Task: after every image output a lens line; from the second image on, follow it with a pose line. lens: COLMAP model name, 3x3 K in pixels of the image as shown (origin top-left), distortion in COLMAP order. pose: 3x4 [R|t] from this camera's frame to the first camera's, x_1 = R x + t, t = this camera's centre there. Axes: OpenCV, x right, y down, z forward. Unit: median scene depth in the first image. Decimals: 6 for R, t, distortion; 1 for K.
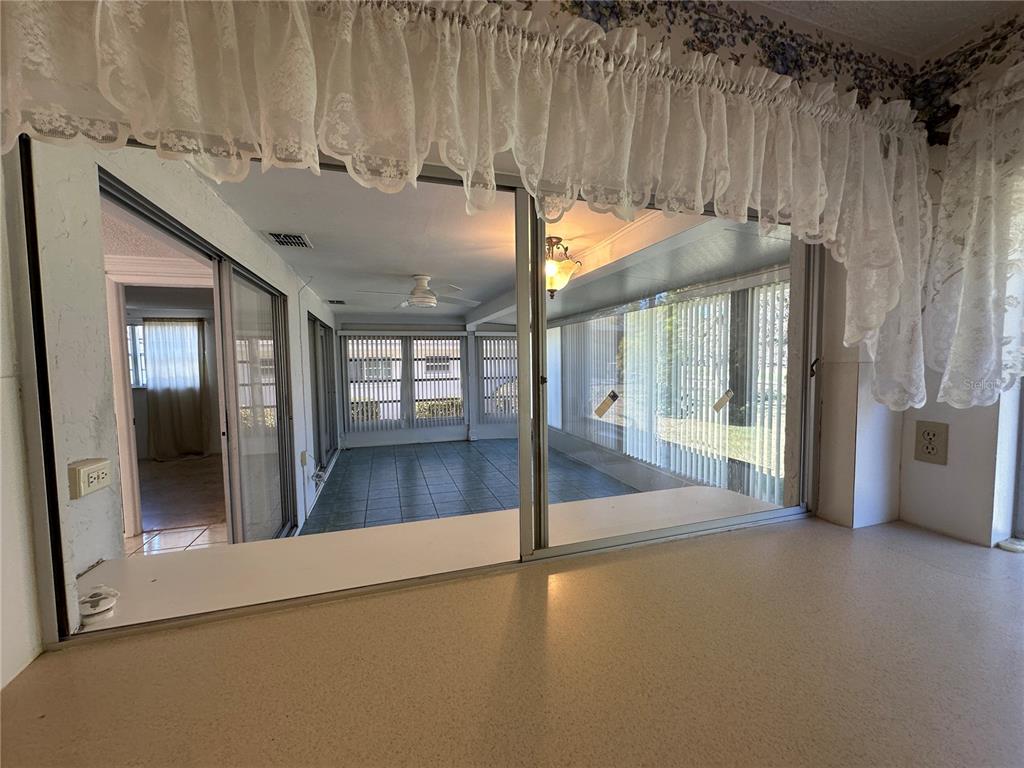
lens RADIAL K [[408.4, 0, 512.0], [0, 408.4, 384.0], [0, 0, 1]] dist [-0.002597, -0.000073]
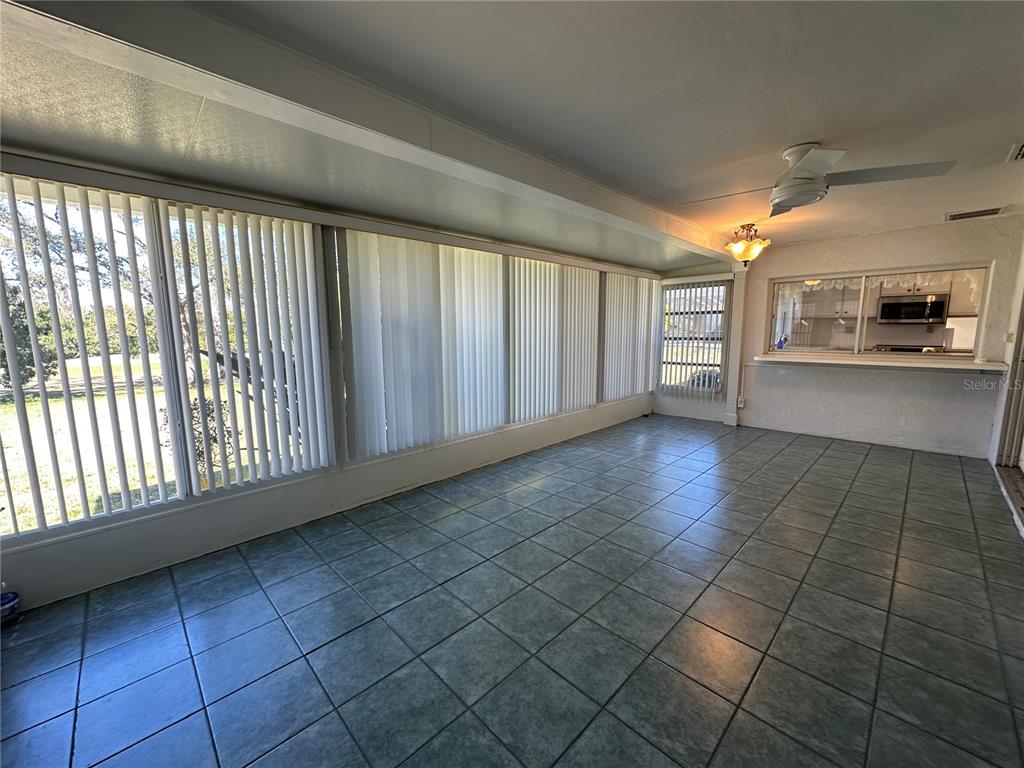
lens RADIAL K [[408.4, 0, 512.0], [0, 408.4, 384.0], [0, 0, 1]] dist [-0.002597, -0.000073]
pose [[-0.452436, -0.100329, 0.886135, -0.310924], [0.070328, 0.986543, 0.147605, -0.024192], [-0.889020, 0.129102, -0.439291, 0.885485]]
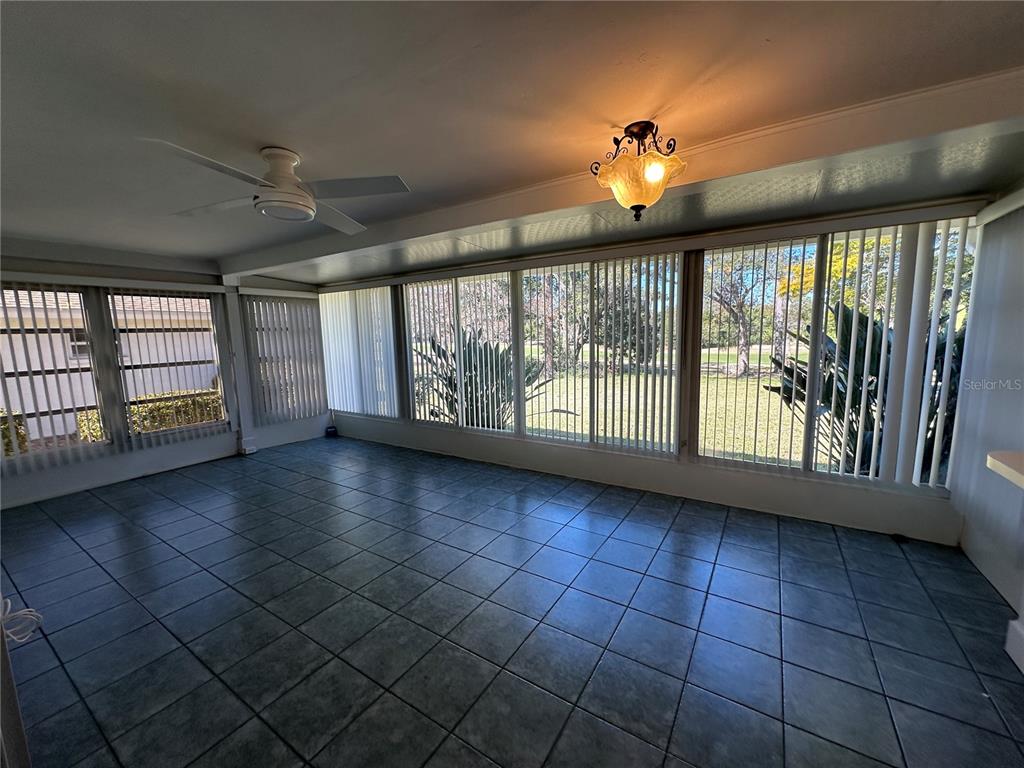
lens RADIAL K [[408.4, 0, 512.0], [0, 408.4, 384.0], [0, 0, 1]] dist [-0.002597, -0.000073]
pose [[0.763161, -0.084395, 0.640673, -0.187913], [0.050605, 0.996196, 0.070947, 0.000401], [-0.644224, -0.021723, 0.764529, 0.224944]]
